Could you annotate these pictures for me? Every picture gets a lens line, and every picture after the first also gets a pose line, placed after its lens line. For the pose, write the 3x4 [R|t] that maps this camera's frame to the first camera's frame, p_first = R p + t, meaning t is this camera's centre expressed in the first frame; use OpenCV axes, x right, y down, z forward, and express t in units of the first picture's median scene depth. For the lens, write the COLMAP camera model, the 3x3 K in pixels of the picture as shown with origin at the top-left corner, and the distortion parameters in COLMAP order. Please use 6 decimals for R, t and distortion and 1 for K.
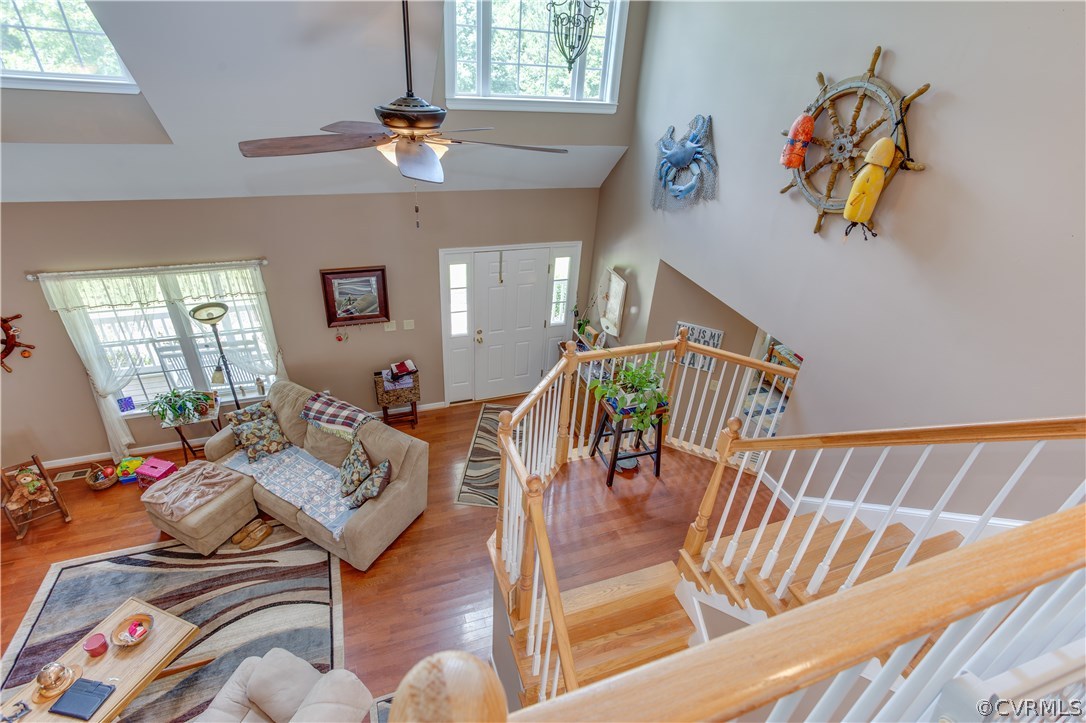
lens RADIAL K [[525.5, 0, 542.4], [0, 525.5, 356.5], [0, 0, 1]] dist [-0.045897, 0.029224]
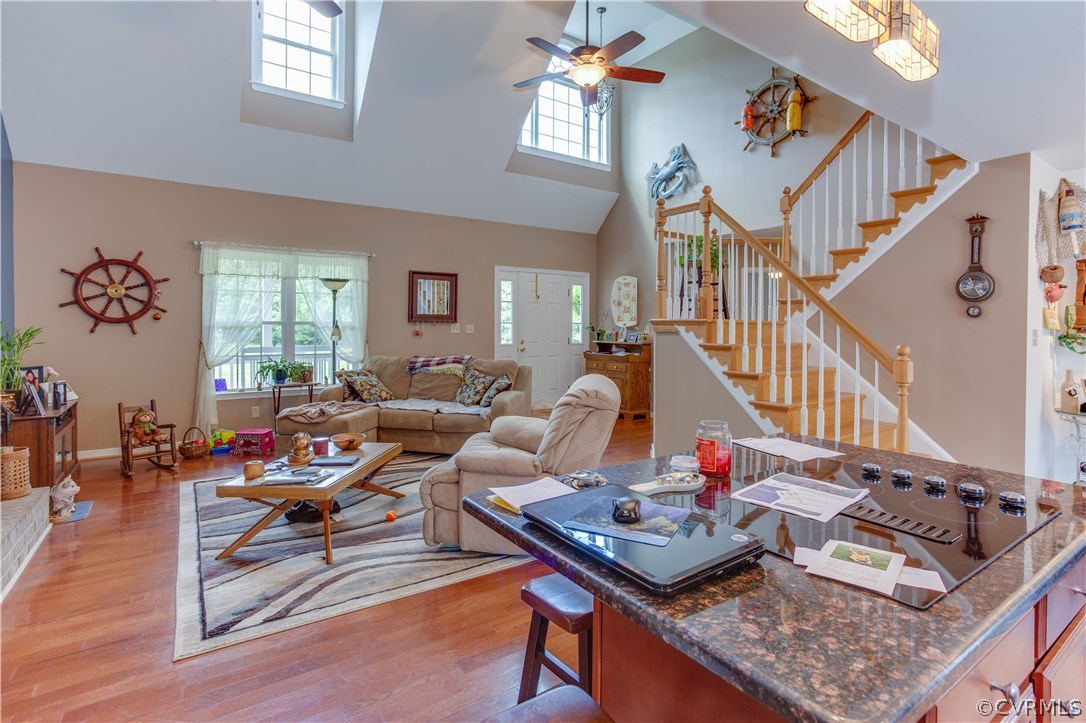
lens RADIAL K [[529.0, 0, 547.7], [0, 529.0, 336.7], [0, 0, 1]] dist [-0.075134, 0.040014]
pose [[0.964423, -0.063967, 0.256506, -0.488574], [0.180513, 0.868216, -0.462185, 0.668887], [-0.193138, 0.492045, 0.848875, -0.045829]]
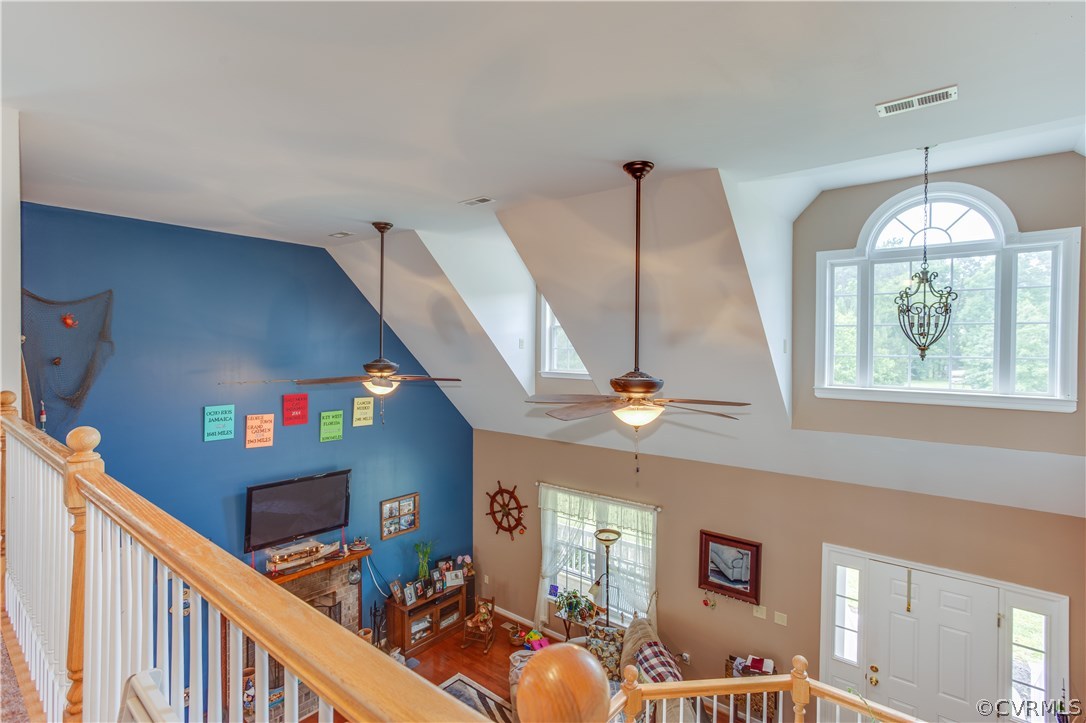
lens RADIAL K [[525.5, 0, 542.4], [0, 525.5, 356.5], [0, 0, 1]] dist [-0.045897, 0.029224]
pose [[0.514890, -0.043534, -0.856150, 0.388095], [-0.417684, 0.859405, -0.294895, -0.018891], [0.748618, 0.509439, 0.424315, 0.116722]]
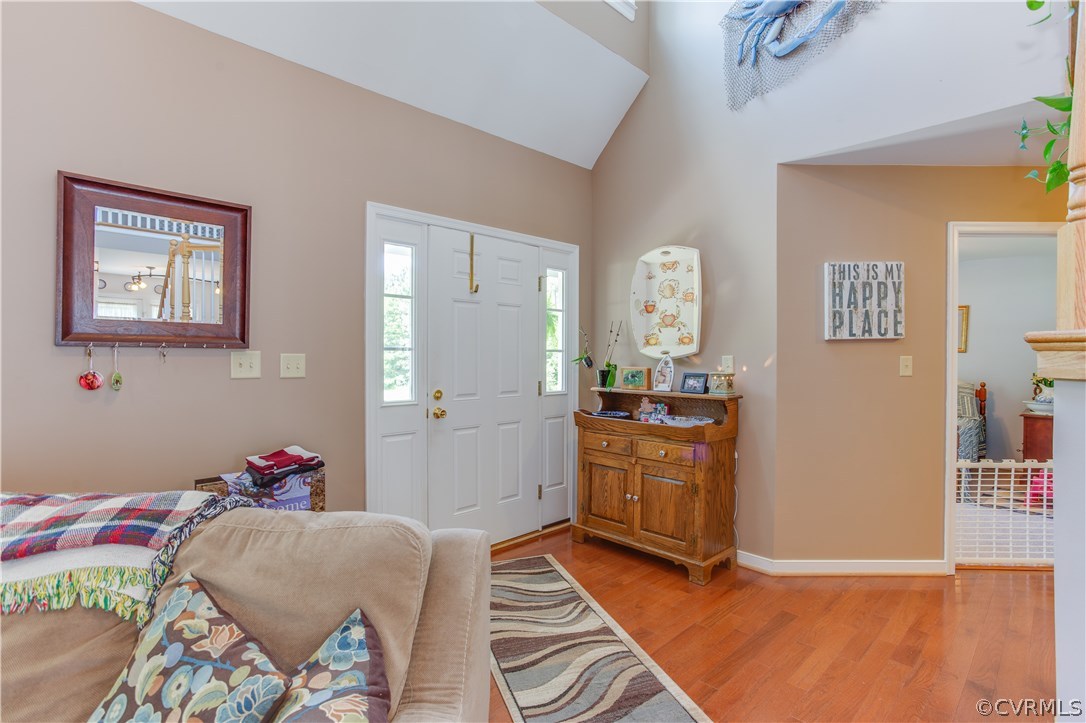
lens RADIAL K [[525.5, 0, 542.4], [0, 525.5, 356.5], [0, 0, 1]] dist [-0.045897, 0.029224]
pose [[0.911061, -0.060961, 0.407739, -0.301389], [0.255126, 0.860255, -0.441442, 0.216358], [-0.323849, 0.506206, 0.799298, 0.734516]]
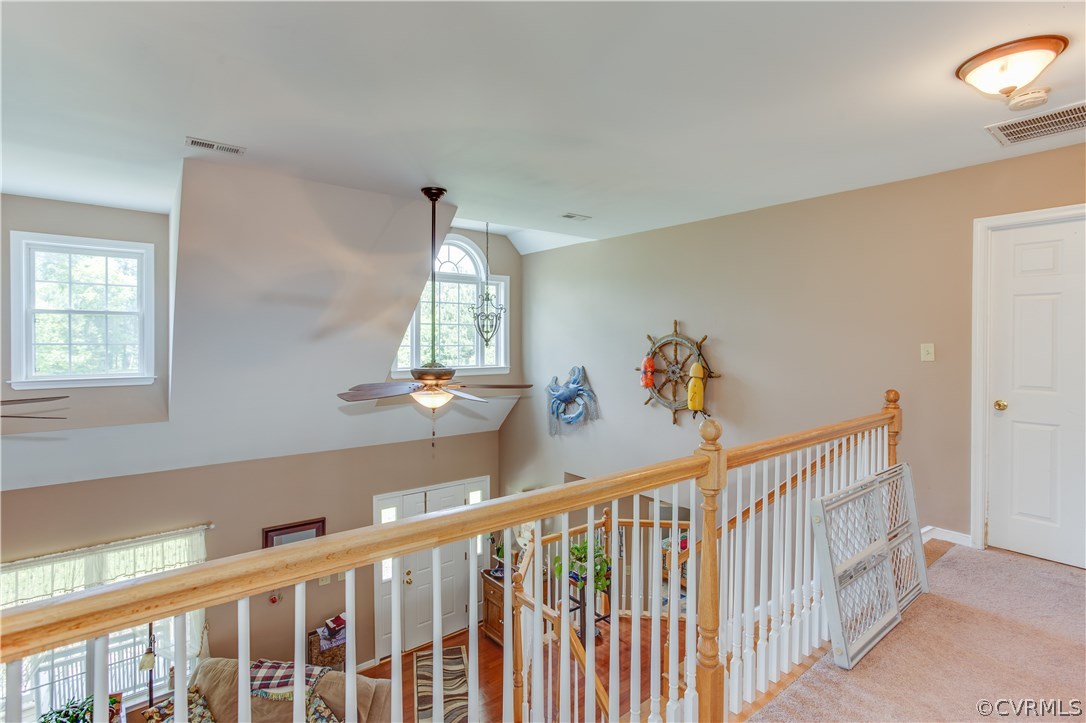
lens RADIAL K [[529.0, 0, 547.7], [0, 529.0, 336.7], [0, 0, 1]] dist [-0.075134, 0.040014]
pose [[0.941630, -0.060115, 0.331238, -0.228519], [0.220489, 0.853653, -0.471871, 0.134672], [-0.254395, 0.517362, 0.817080, -0.221622]]
